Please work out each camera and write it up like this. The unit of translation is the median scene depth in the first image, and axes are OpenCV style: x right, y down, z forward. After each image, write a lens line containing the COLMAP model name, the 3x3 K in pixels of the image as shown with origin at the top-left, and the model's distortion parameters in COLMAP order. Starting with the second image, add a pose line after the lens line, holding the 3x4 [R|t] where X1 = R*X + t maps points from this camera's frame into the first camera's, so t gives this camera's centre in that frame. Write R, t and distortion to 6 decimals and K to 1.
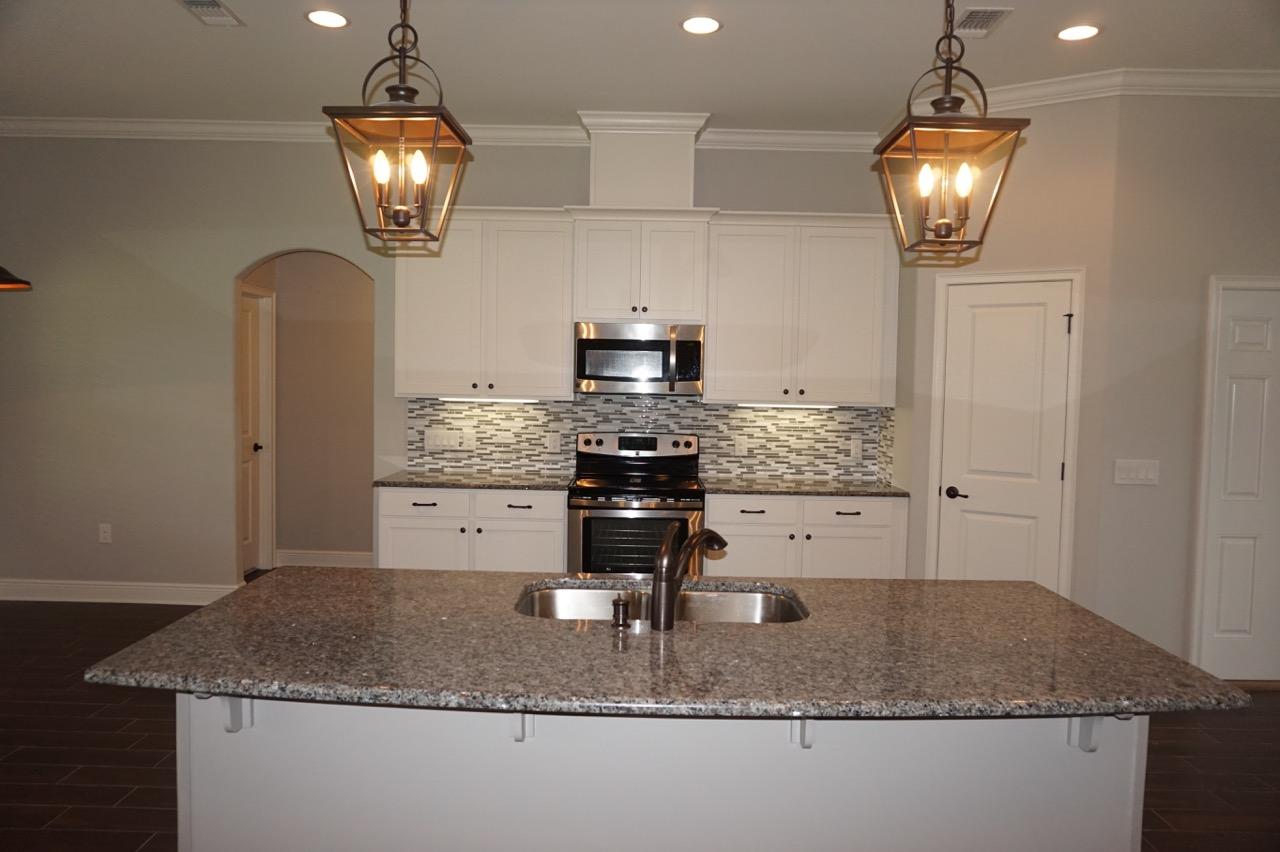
lens RADIAL K [[866.9, 0, 636.4], [0, 866.9, 425.6], [0, 0, 1]] dist [-0.035496, 0.037035]
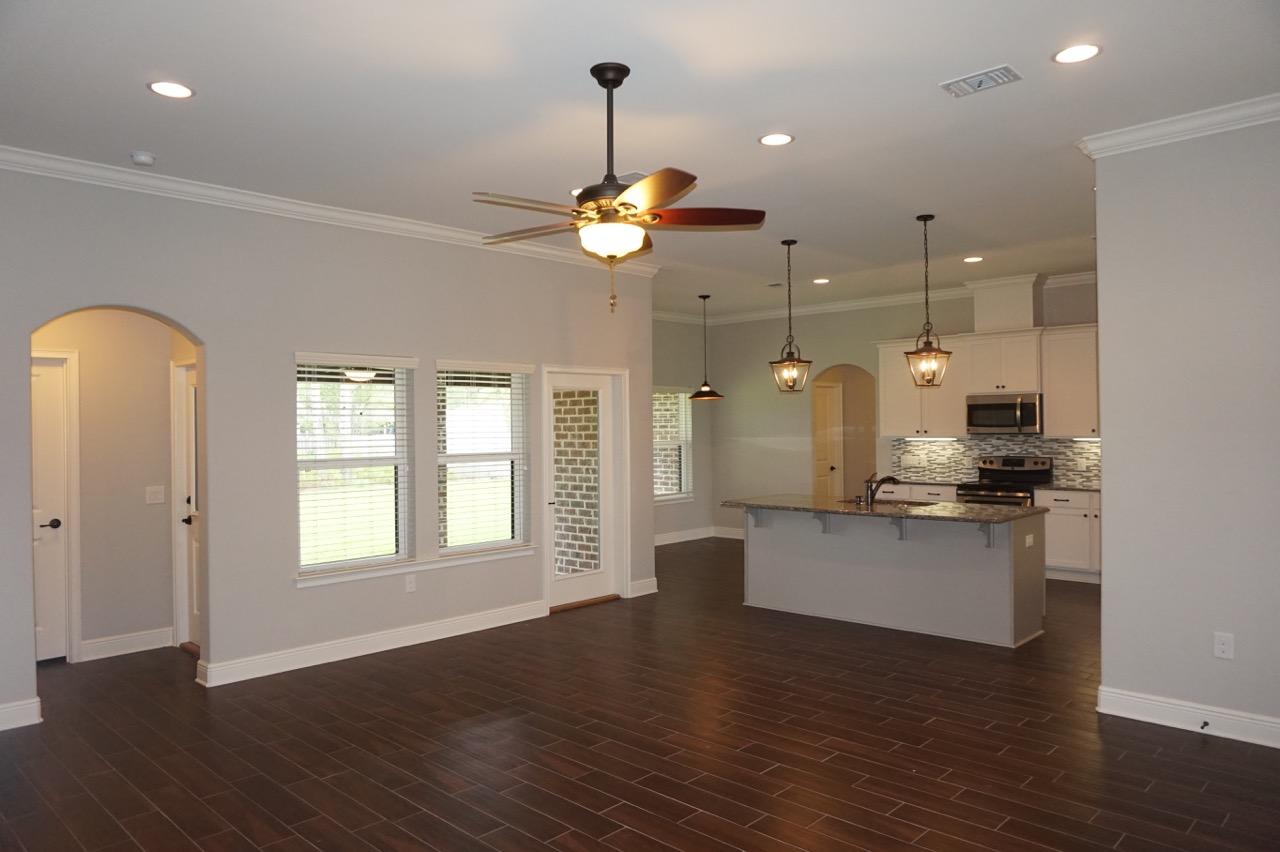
lens RADIAL K [[866.9, 0, 638.7], [0, 866.9, 426.5], [0, 0, 1]] dist [-0.035496, 0.037035]
pose [[0.726500, -0.029325, -0.686540, 0.637929], [-0.010981, 0.998466, -0.054269, 0.049710], [0.687078, 0.046965, 0.725064, -0.756690]]
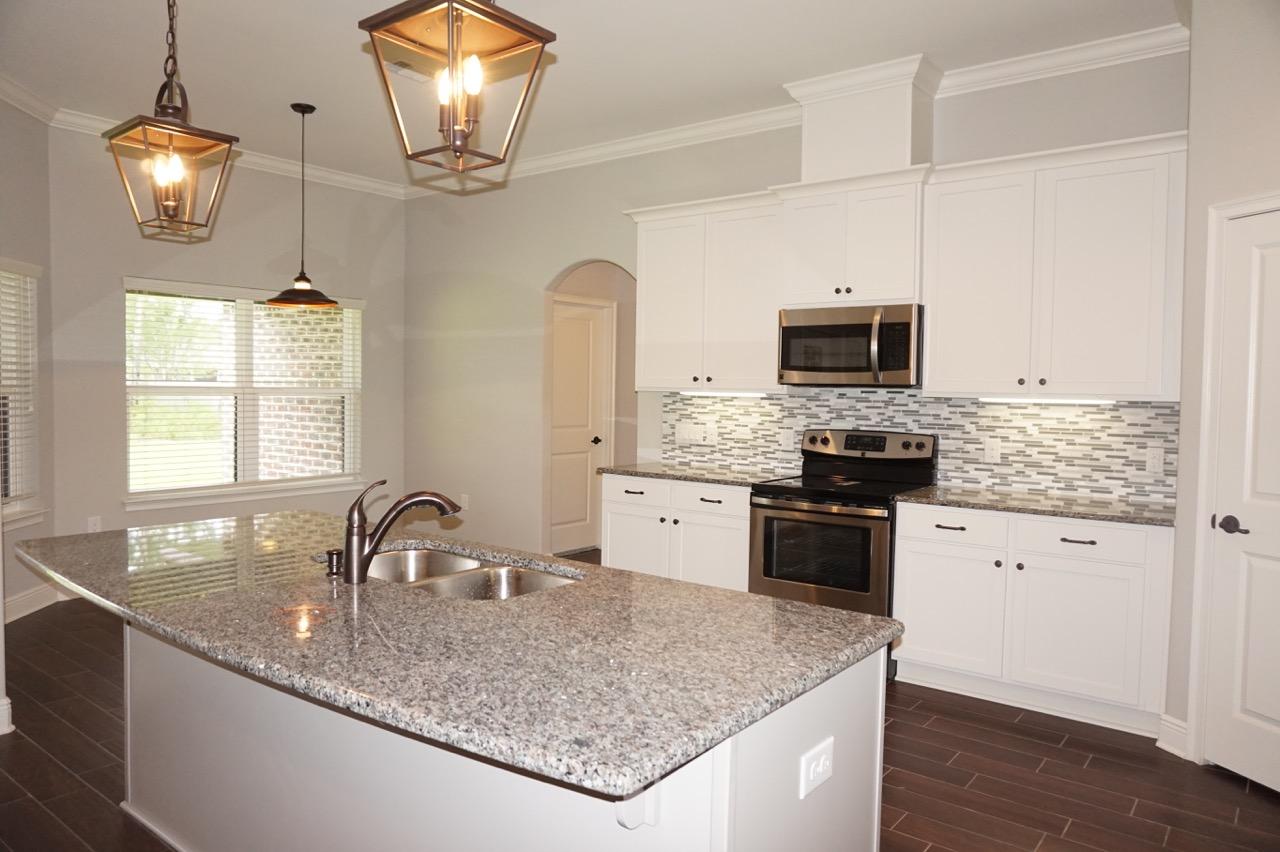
lens RADIAL K [[866.9, 0, 637.5], [0, 866.9, 424.3], [0, 0, 1]] dist [-0.035496, 0.037035]
pose [[0.792061, 0.018801, -0.610152, 0.355694], [-0.033254, 0.999370, -0.012374, 0.020108], [0.609535, 0.030091, 0.792188, 0.157329]]
